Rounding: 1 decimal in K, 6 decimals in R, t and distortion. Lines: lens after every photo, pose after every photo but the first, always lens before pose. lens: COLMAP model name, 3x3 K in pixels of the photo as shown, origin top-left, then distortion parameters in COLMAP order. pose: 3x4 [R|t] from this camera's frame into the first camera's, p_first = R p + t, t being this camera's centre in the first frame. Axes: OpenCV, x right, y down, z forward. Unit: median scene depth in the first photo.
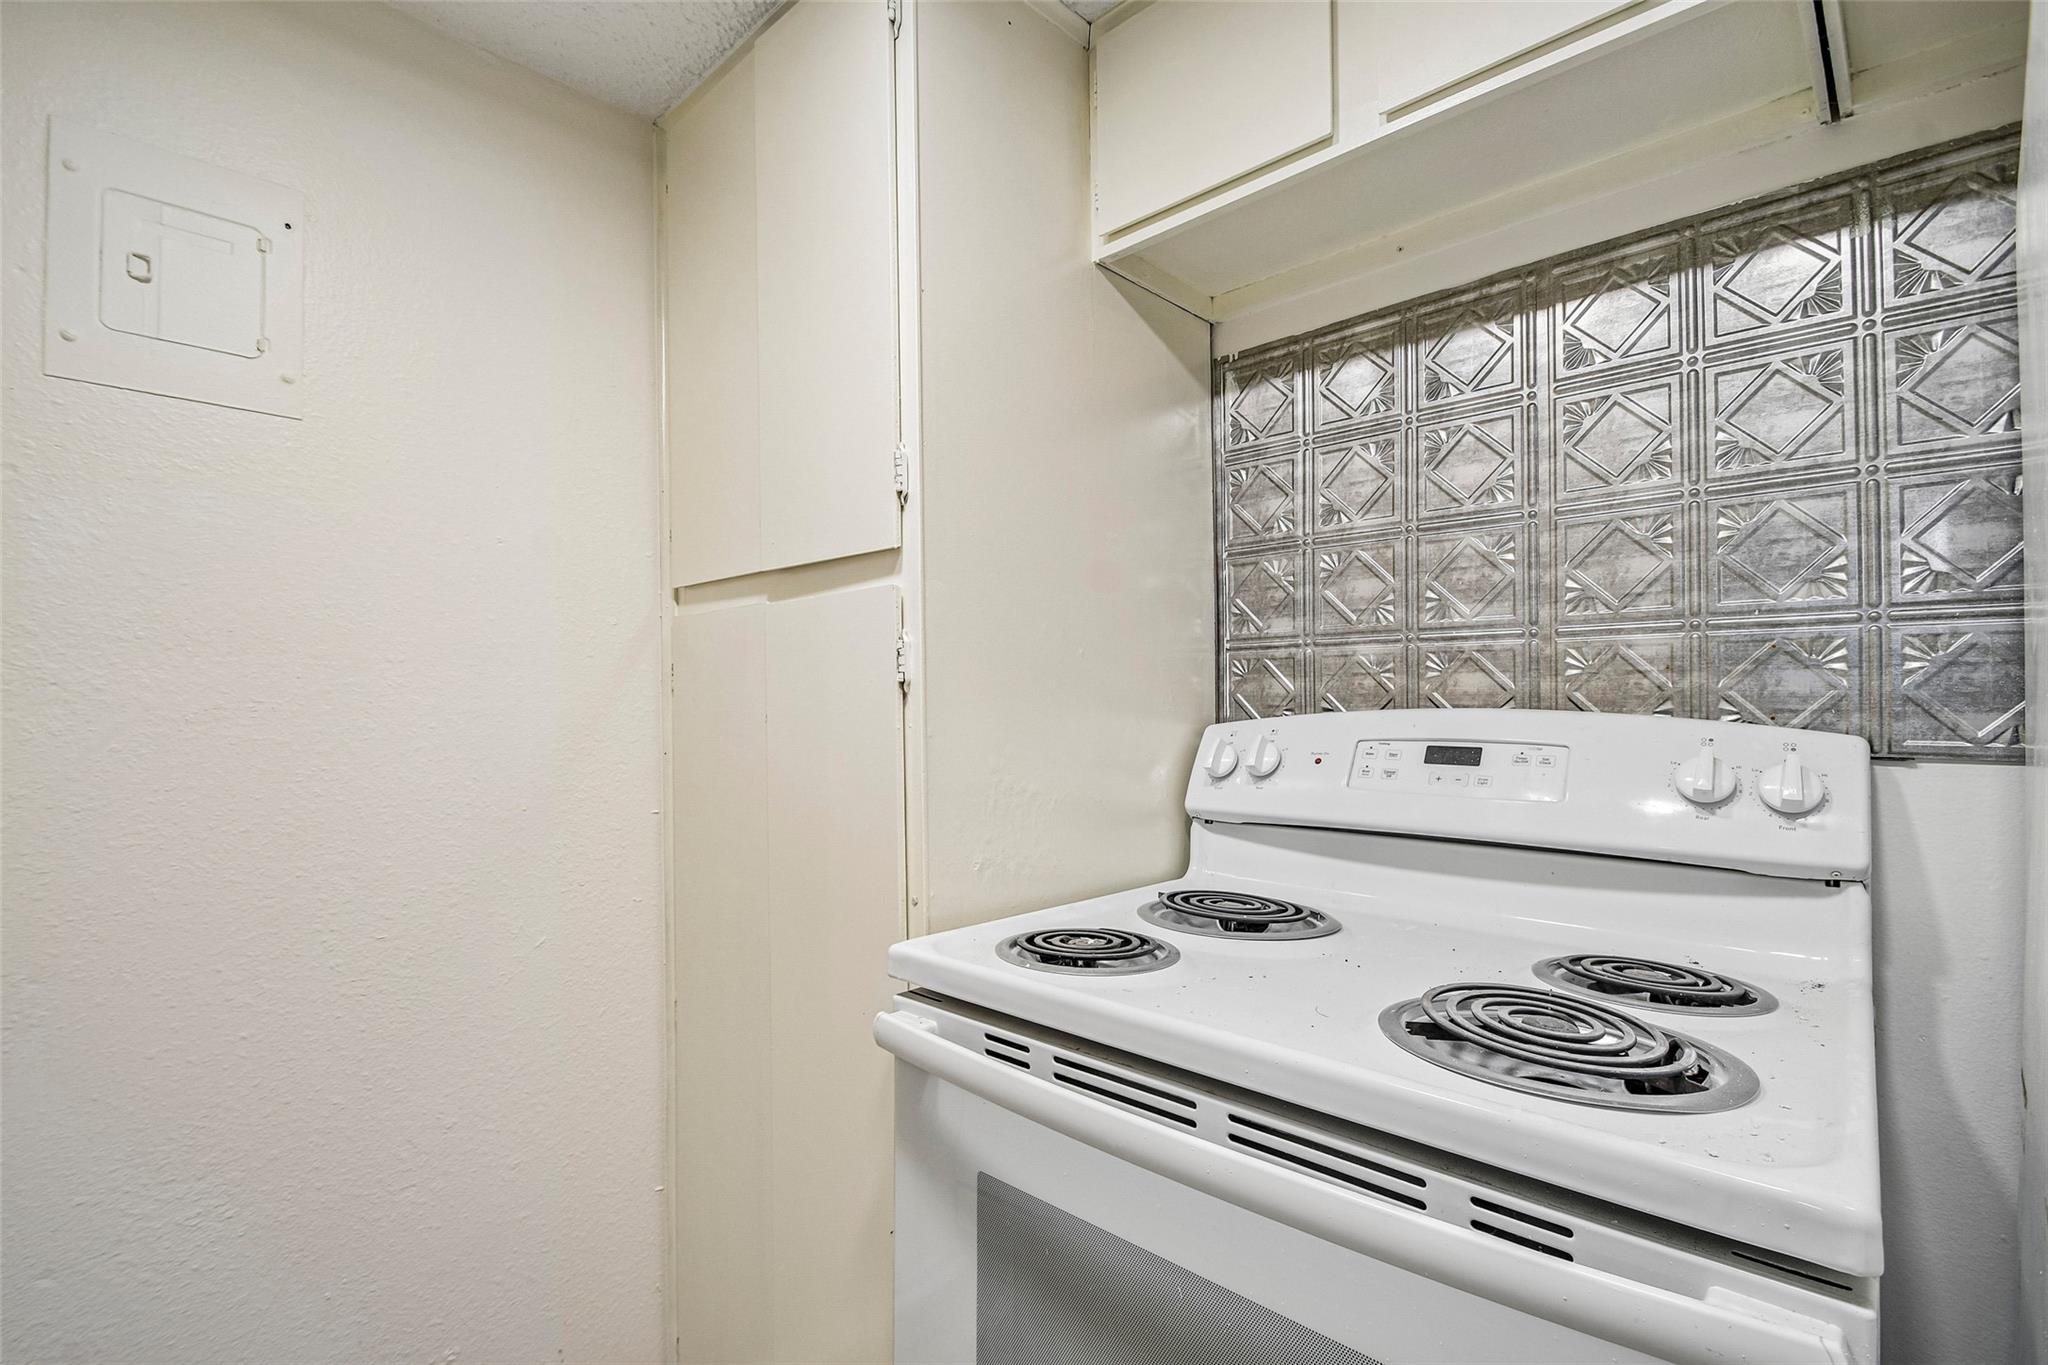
lens RADIAL K [[919.9, 0, 1022.2], [0, 919.9, 681.8], [0, 0, 1]] dist [0.000406, -0.017004]
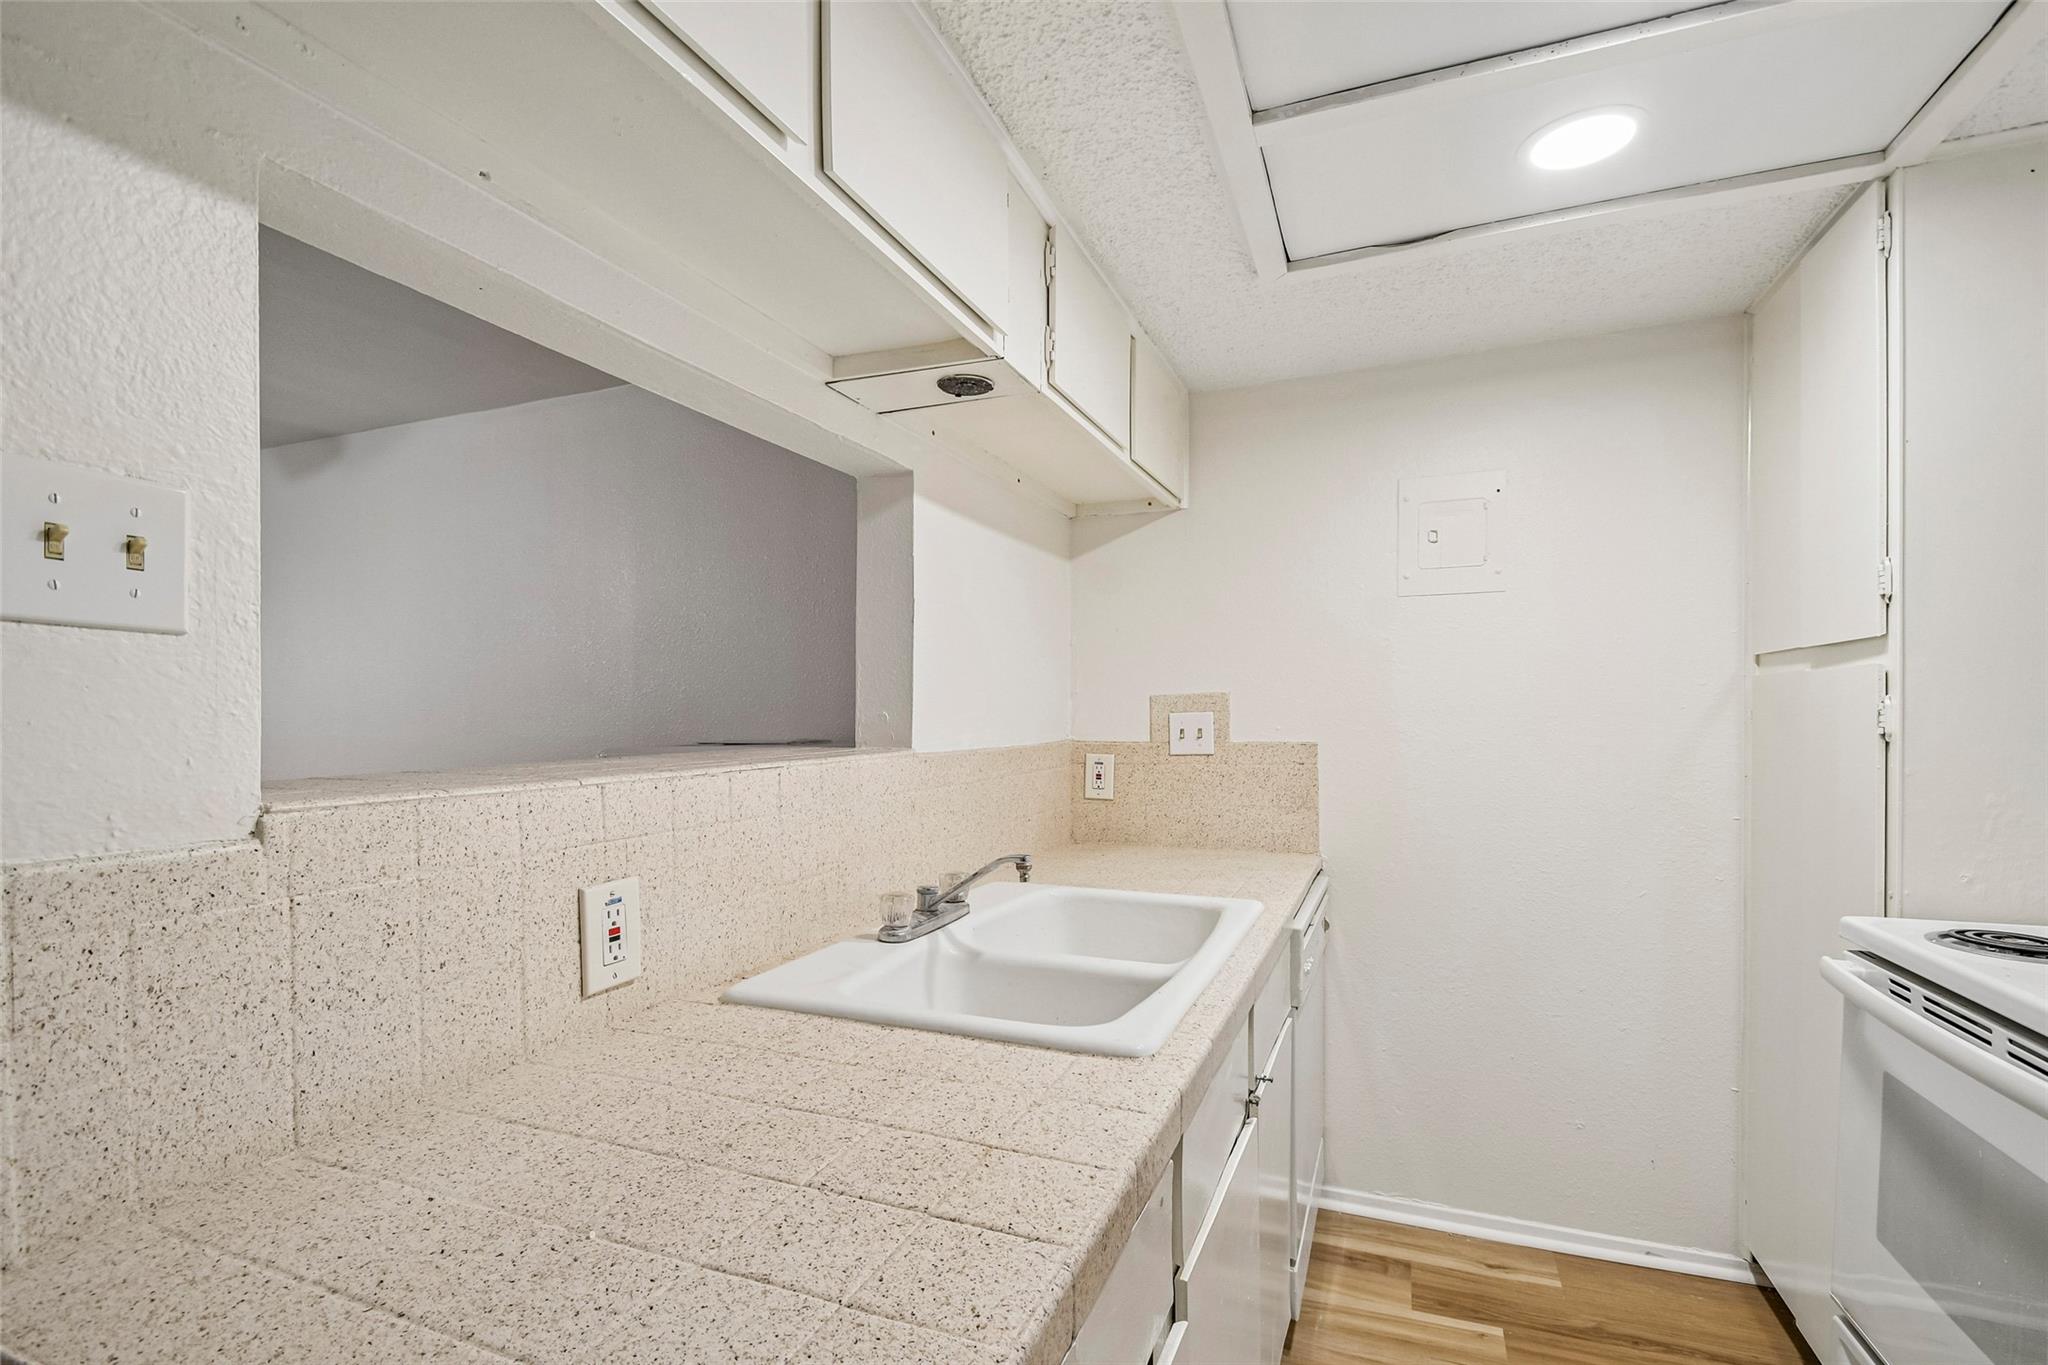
lens RADIAL K [[904.0, 0, 1014.5], [0, 904.0, 719.3], [0, 0, 1]] dist [-0.000357, -0.000645]
pose [[0.356557, 0.028149, -0.933849, 0.685687], [-0.007742, 0.999601, 0.027175, -0.050431], [0.934241, -0.002459, 0.356633, -0.701498]]
